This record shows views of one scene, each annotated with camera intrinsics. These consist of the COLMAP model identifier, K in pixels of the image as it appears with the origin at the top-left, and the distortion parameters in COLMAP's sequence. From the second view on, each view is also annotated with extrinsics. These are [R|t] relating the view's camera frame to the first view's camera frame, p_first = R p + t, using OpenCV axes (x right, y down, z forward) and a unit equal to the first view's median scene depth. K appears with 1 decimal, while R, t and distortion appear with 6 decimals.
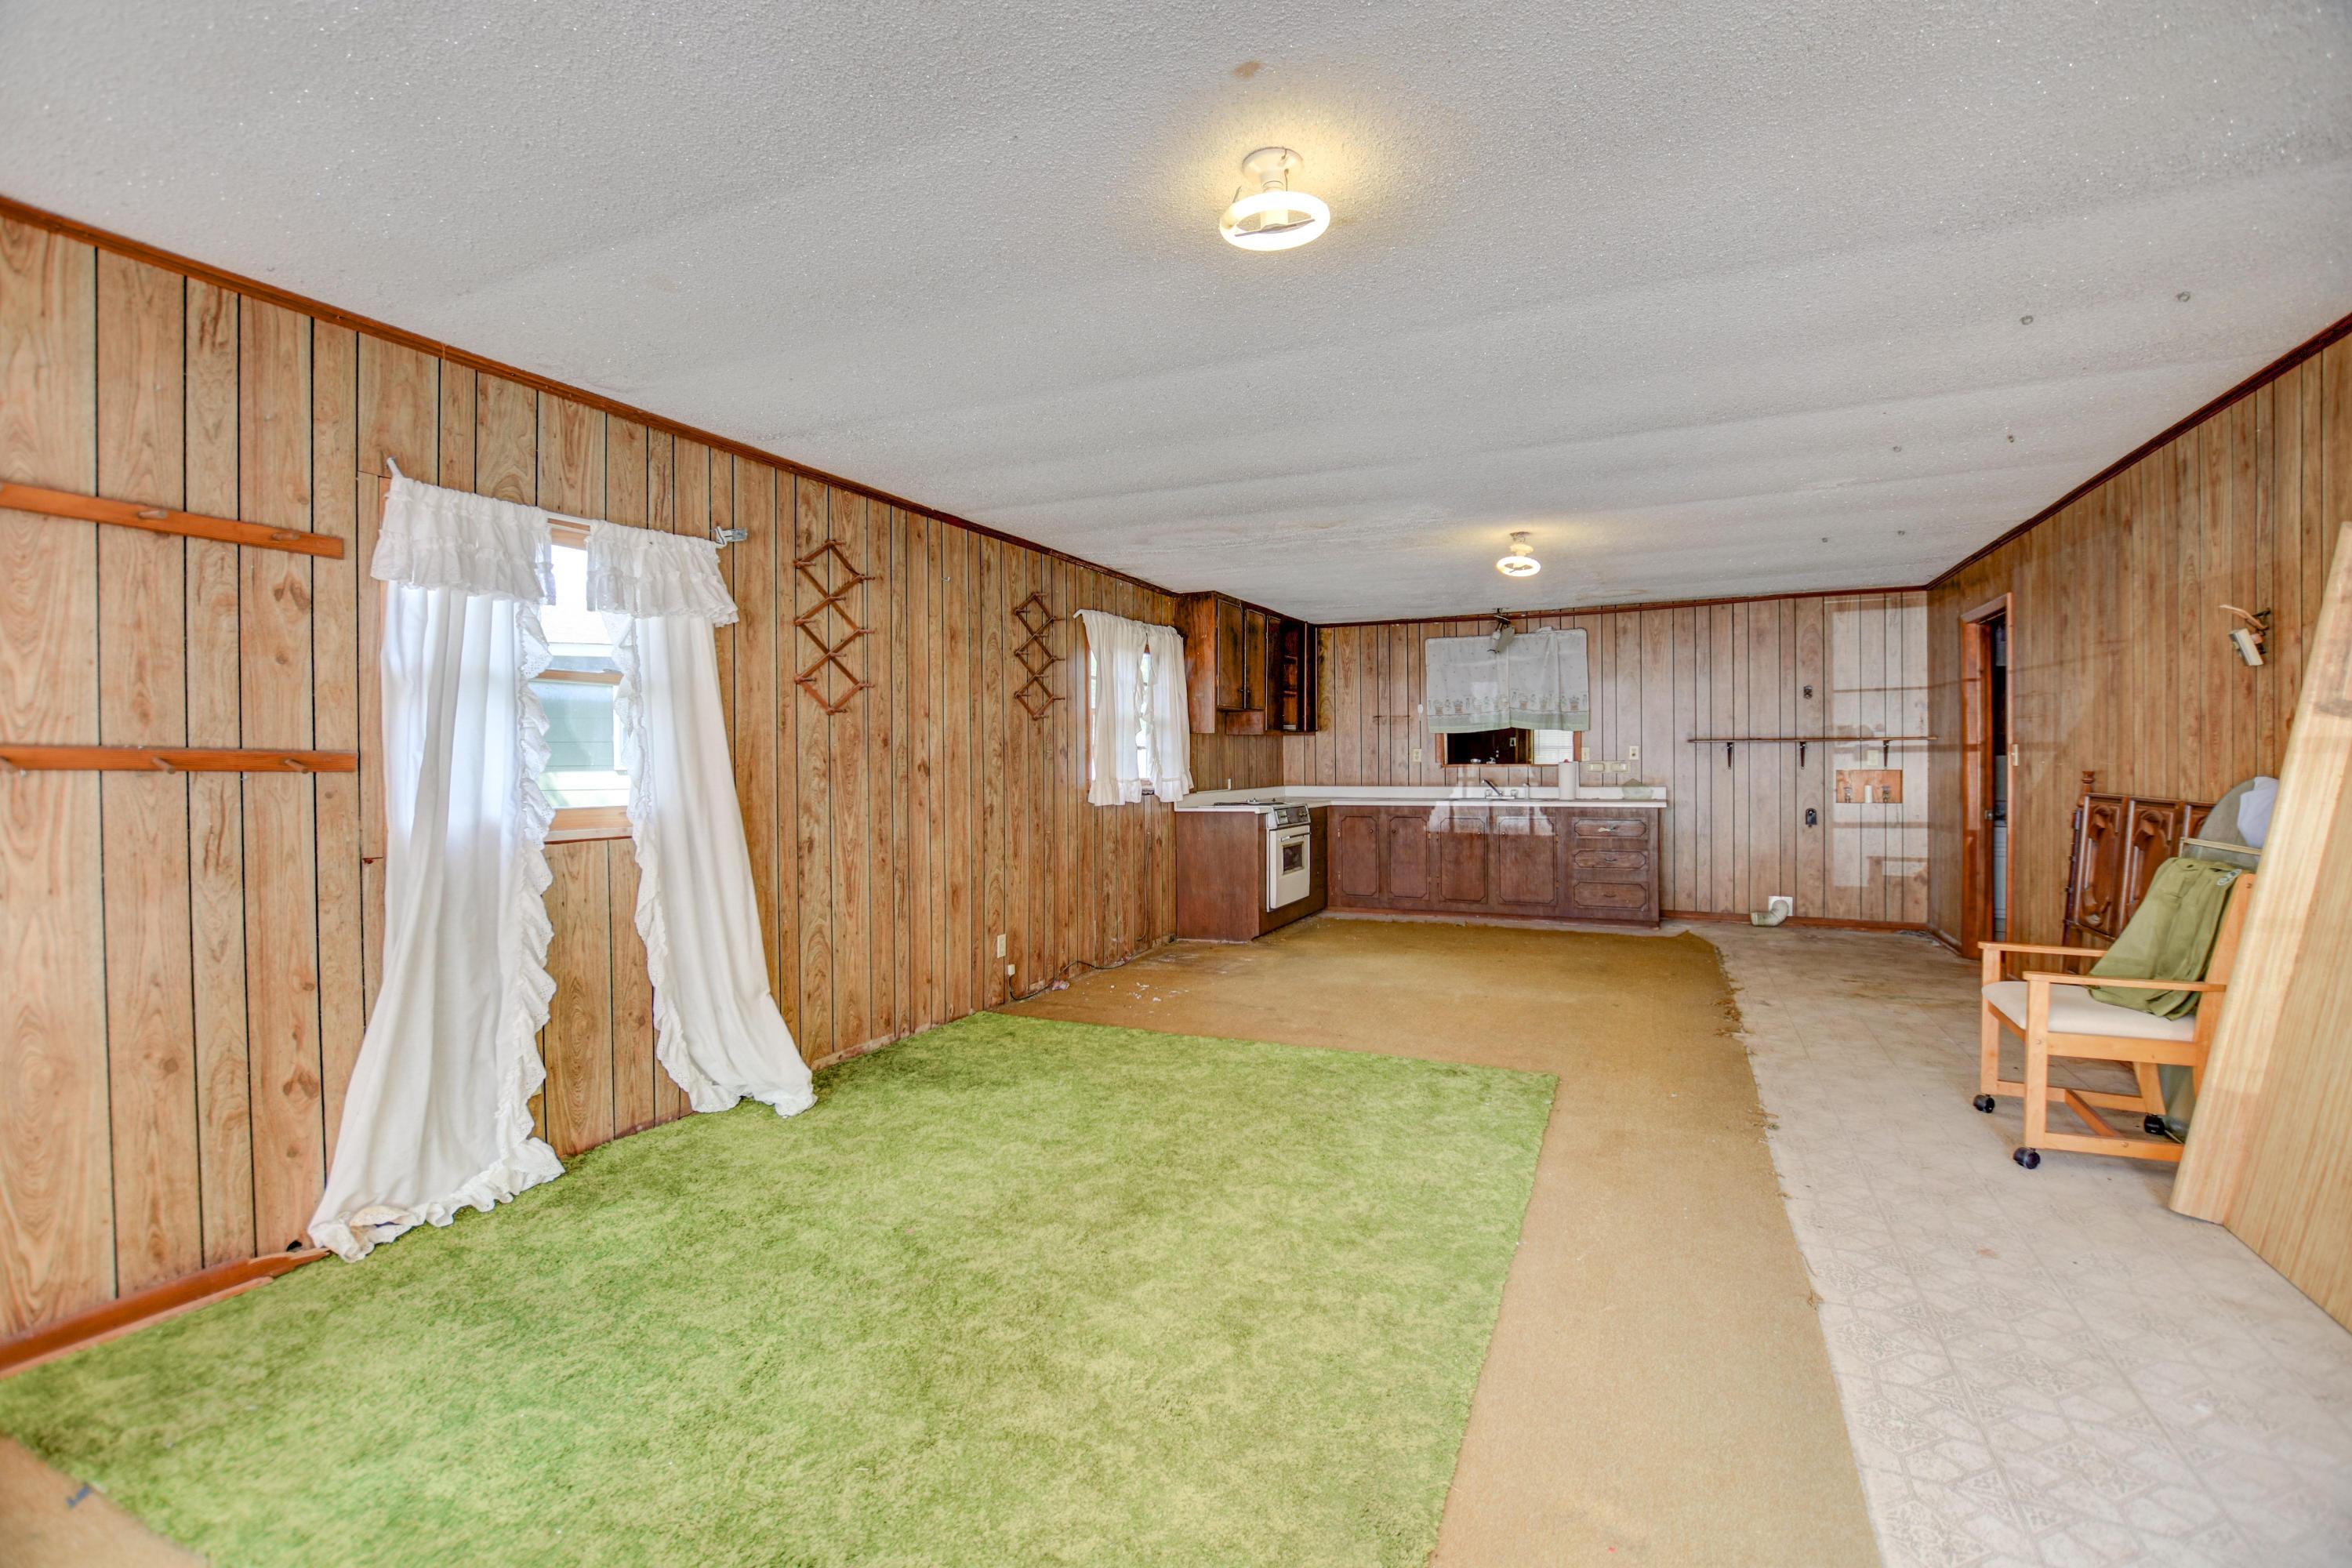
lens RADIAL K [[1040.3, 0, 1174.9], [0, 1040.3, 774.2], [0, 0, 1]] dist [-0.010633, -0.001033]
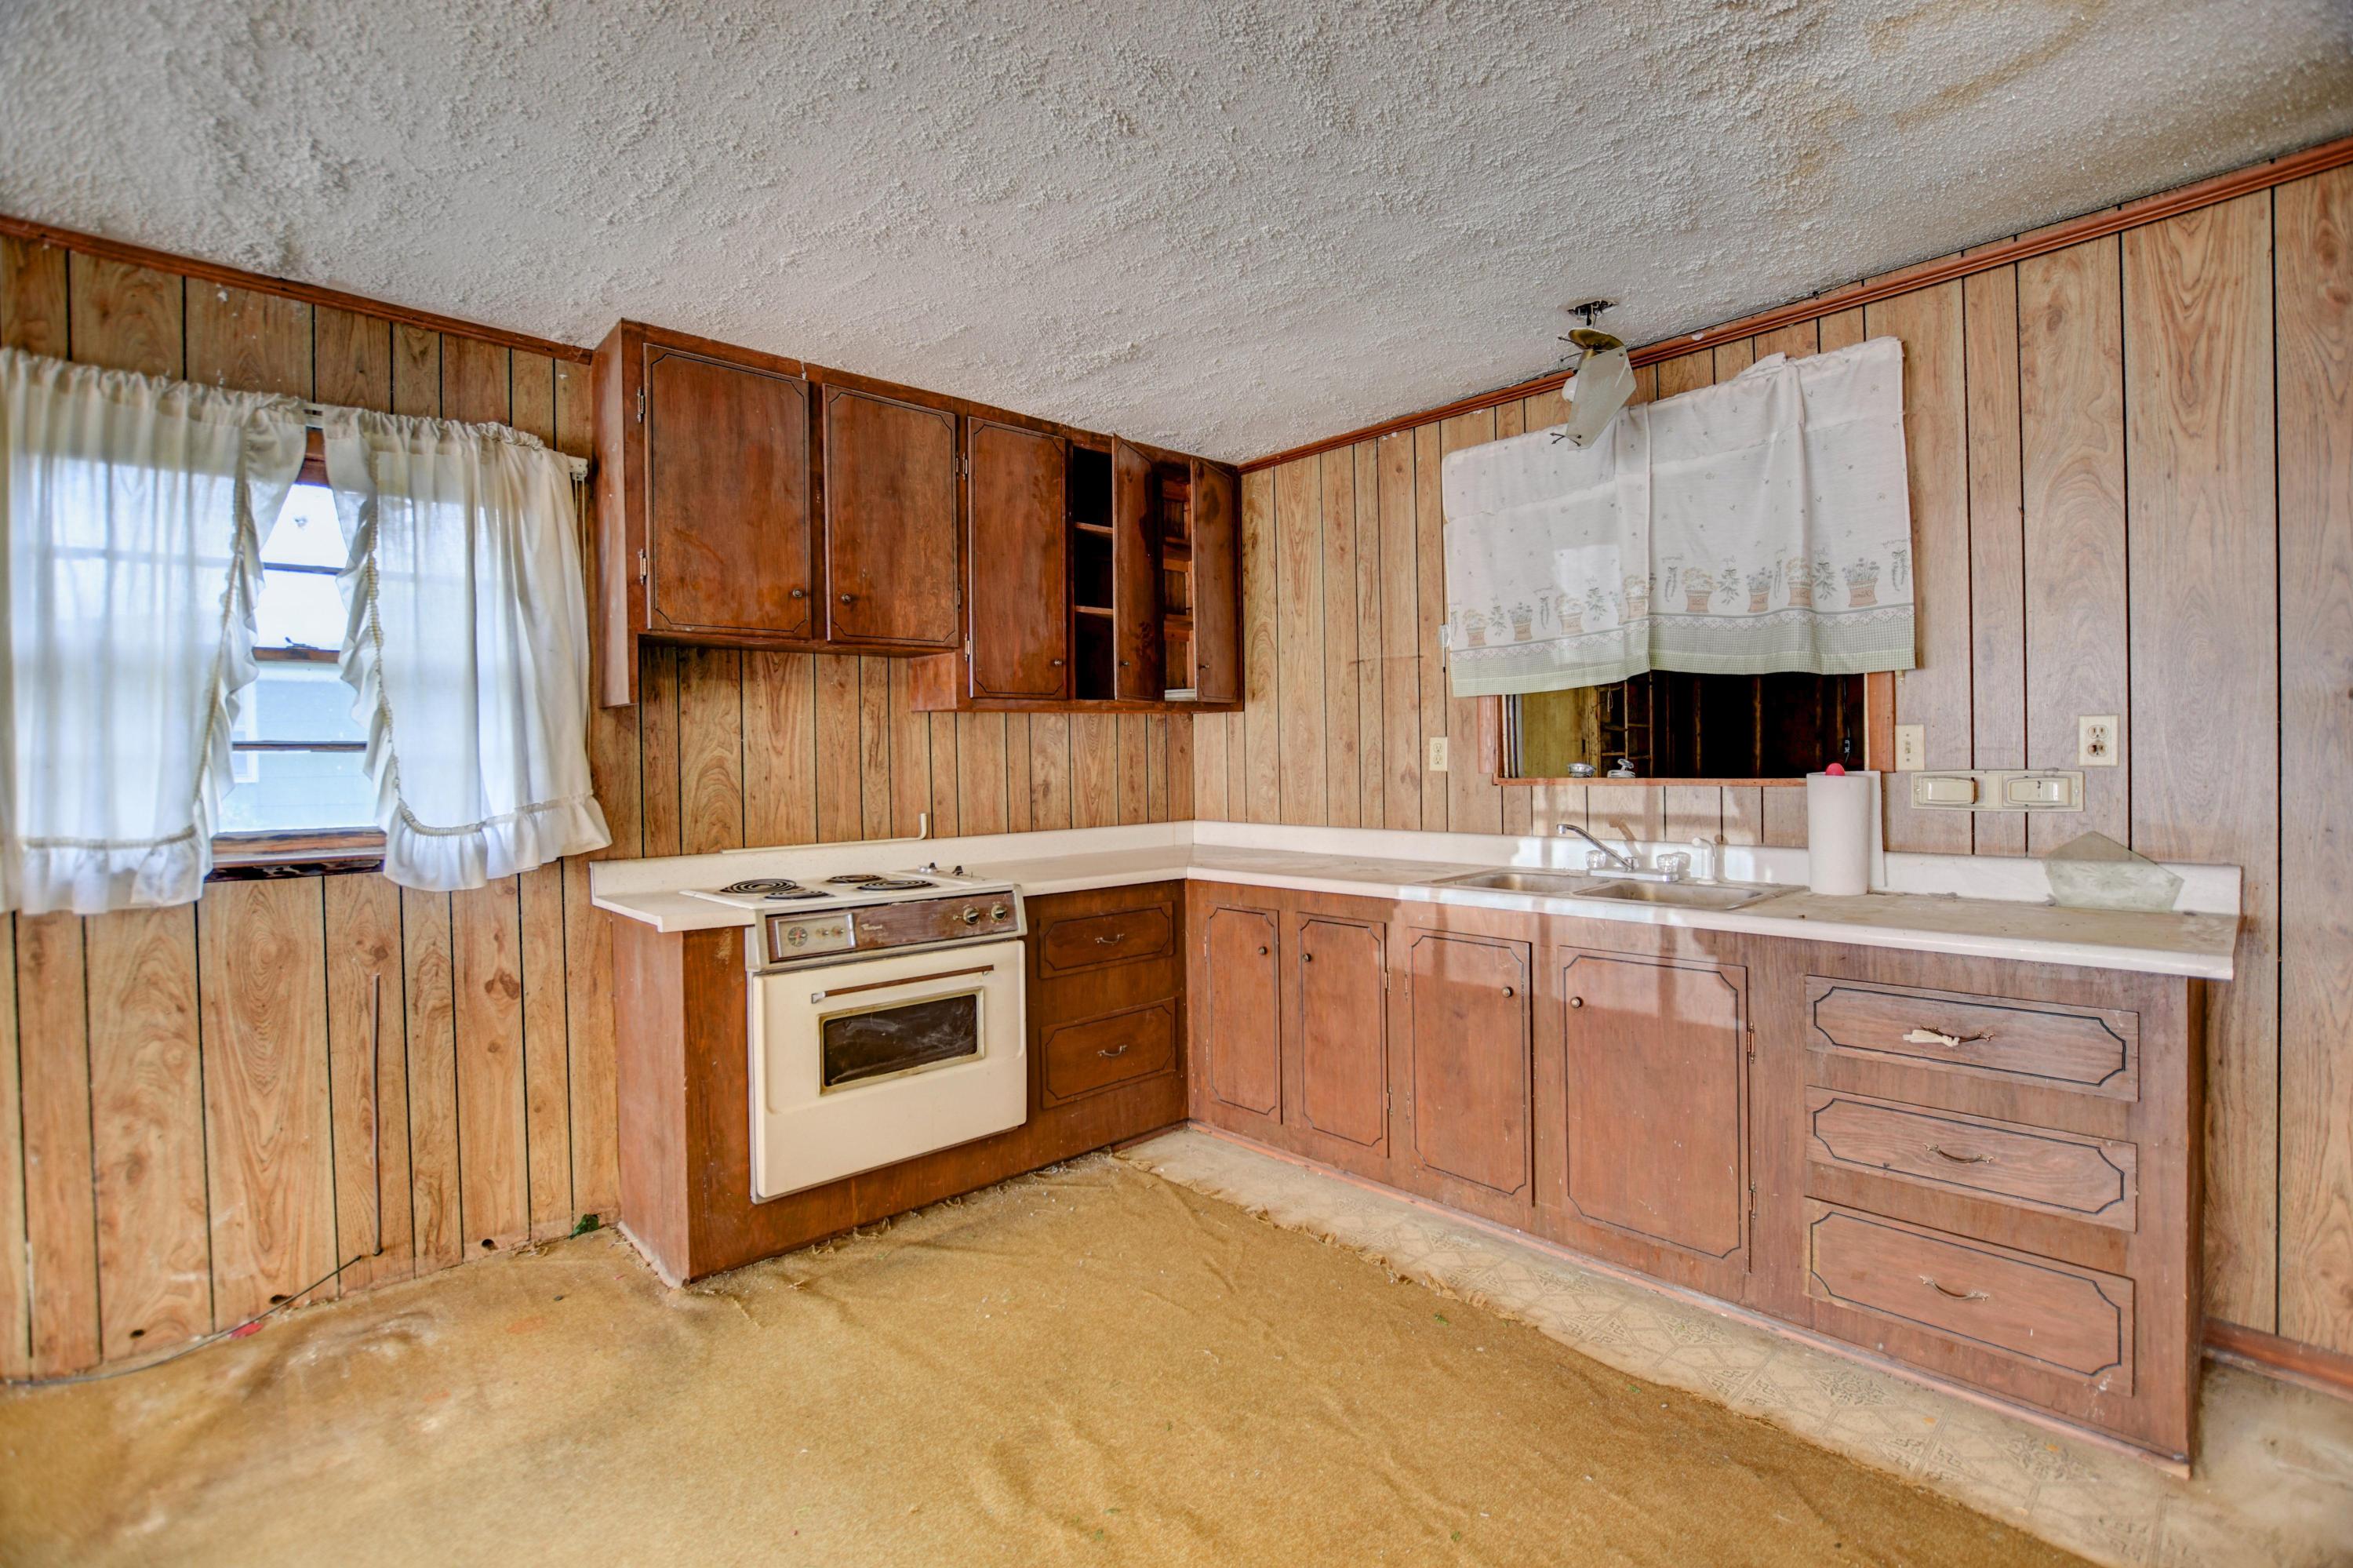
lens RADIAL K [[1040.8, 0, 1177.6], [0, 1040.8, 774.9], [0, 0, 1]] dist [-0.010633, -0.001033]
pose [[0.934823, 0.002426, -0.355105, 0.293344], [-0.002413, 0.999997, 0.000481, -0.010415], [0.355105, 0.000407, 0.934826, 0.617411]]
